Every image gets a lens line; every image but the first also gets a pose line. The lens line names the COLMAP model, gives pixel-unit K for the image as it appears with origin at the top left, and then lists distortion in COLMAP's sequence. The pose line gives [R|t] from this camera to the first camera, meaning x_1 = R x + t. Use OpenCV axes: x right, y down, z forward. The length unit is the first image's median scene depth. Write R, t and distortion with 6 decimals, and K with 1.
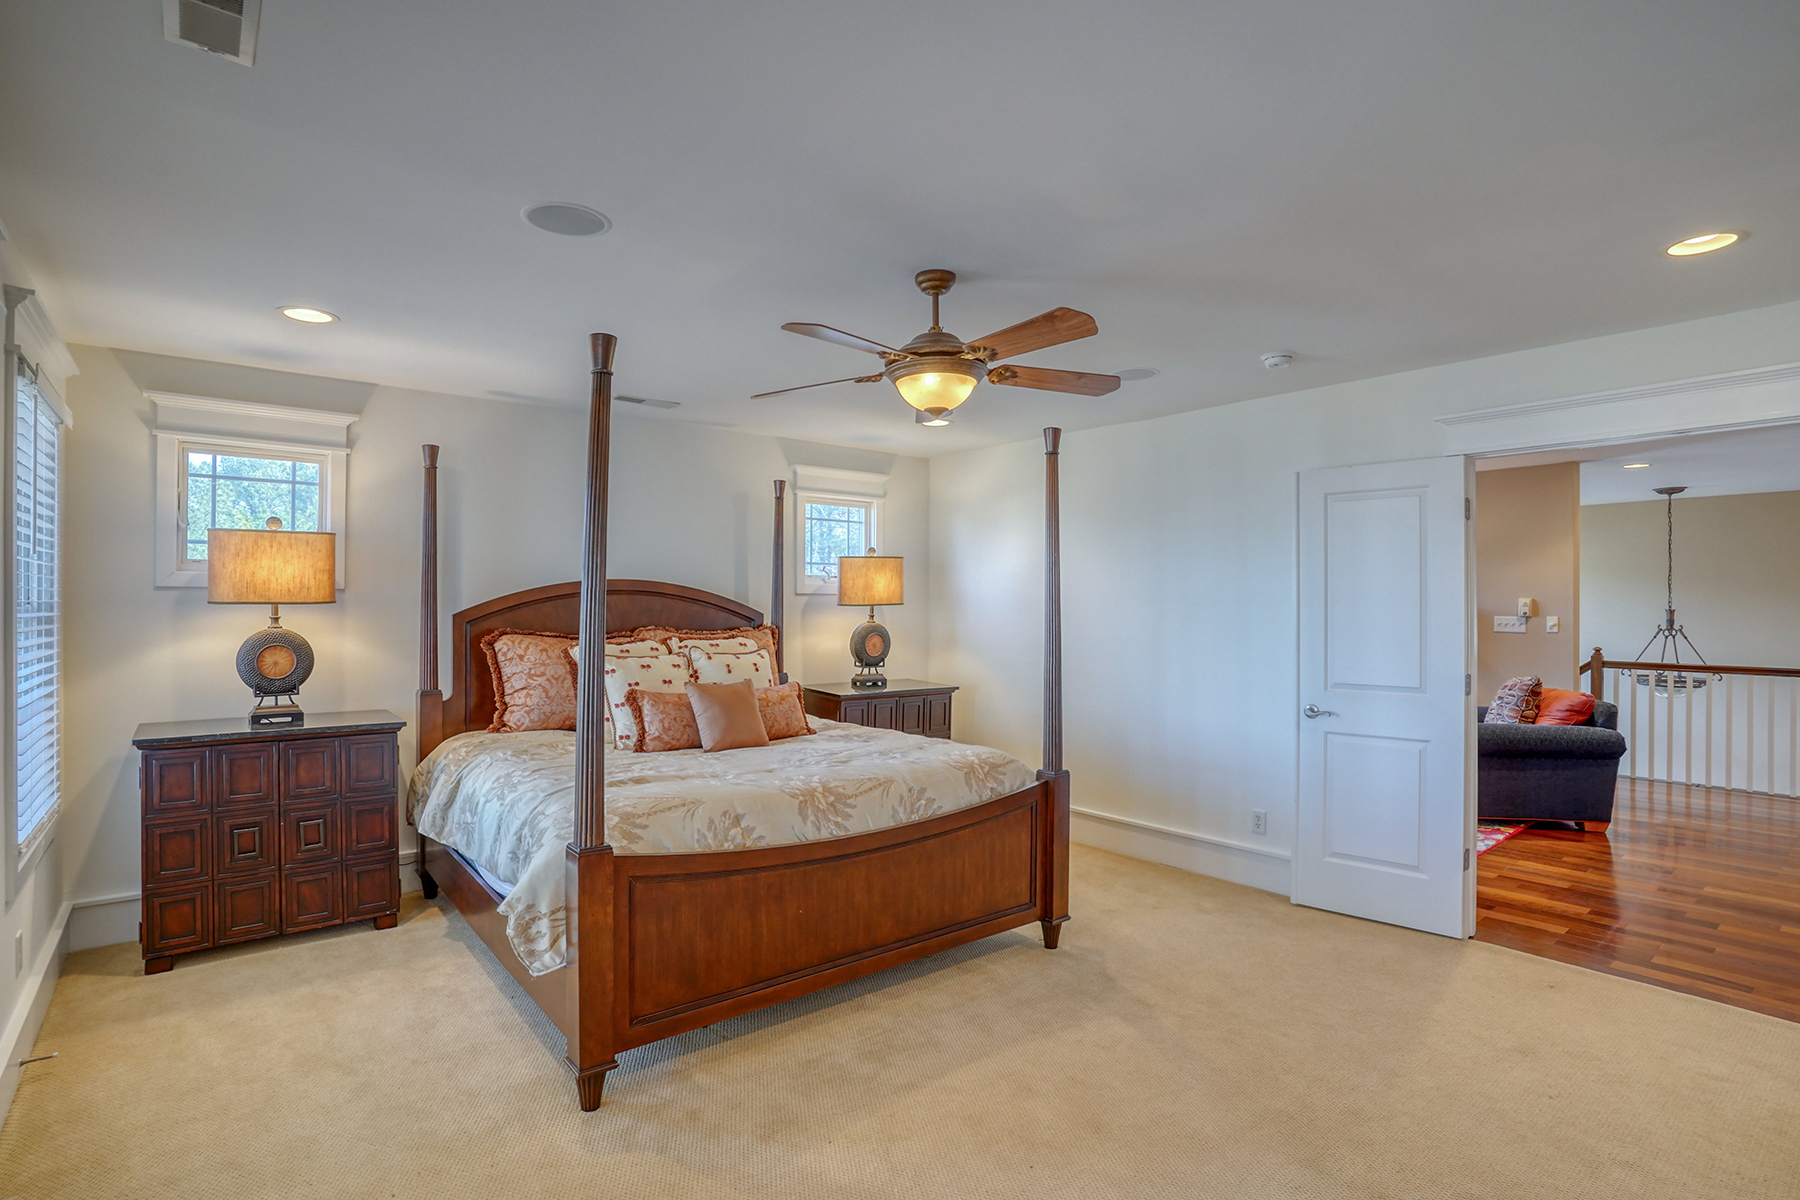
lens RADIAL K [[896.3, 0, 896.9], [0, 896.3, 624.6], [0, 0, 1]] dist [-0.041640, 0.000478]
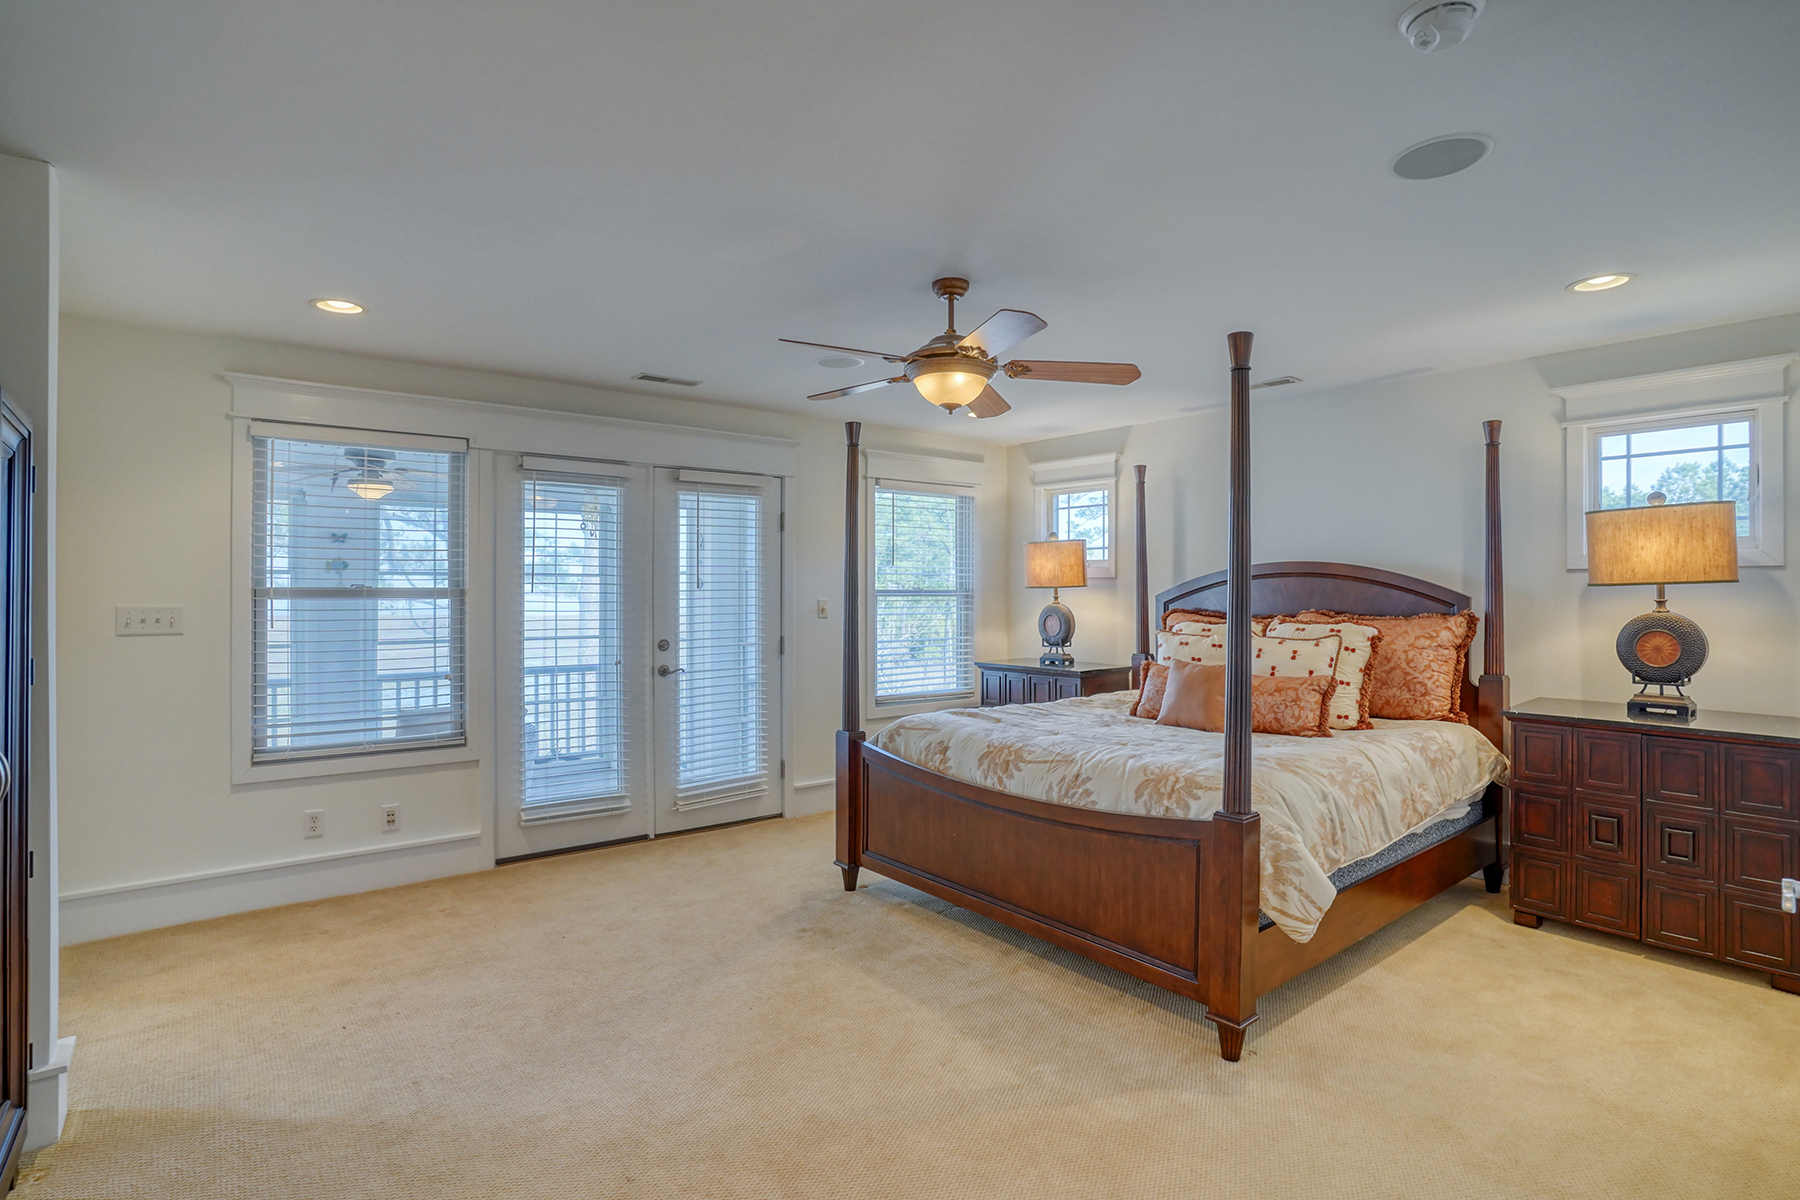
lens RADIAL K [[911.5, 0, 904.6], [0, 911.5, 584.7], [0, 0, 1]] dist [-0.005909, 0.000123]
pose [[0.001982, -0.007716, -0.999968, 0.745654], [-0.017666, 0.999814, -0.007750, -0.009324], [0.999842, 0.017681, 0.001846, 0.592365]]
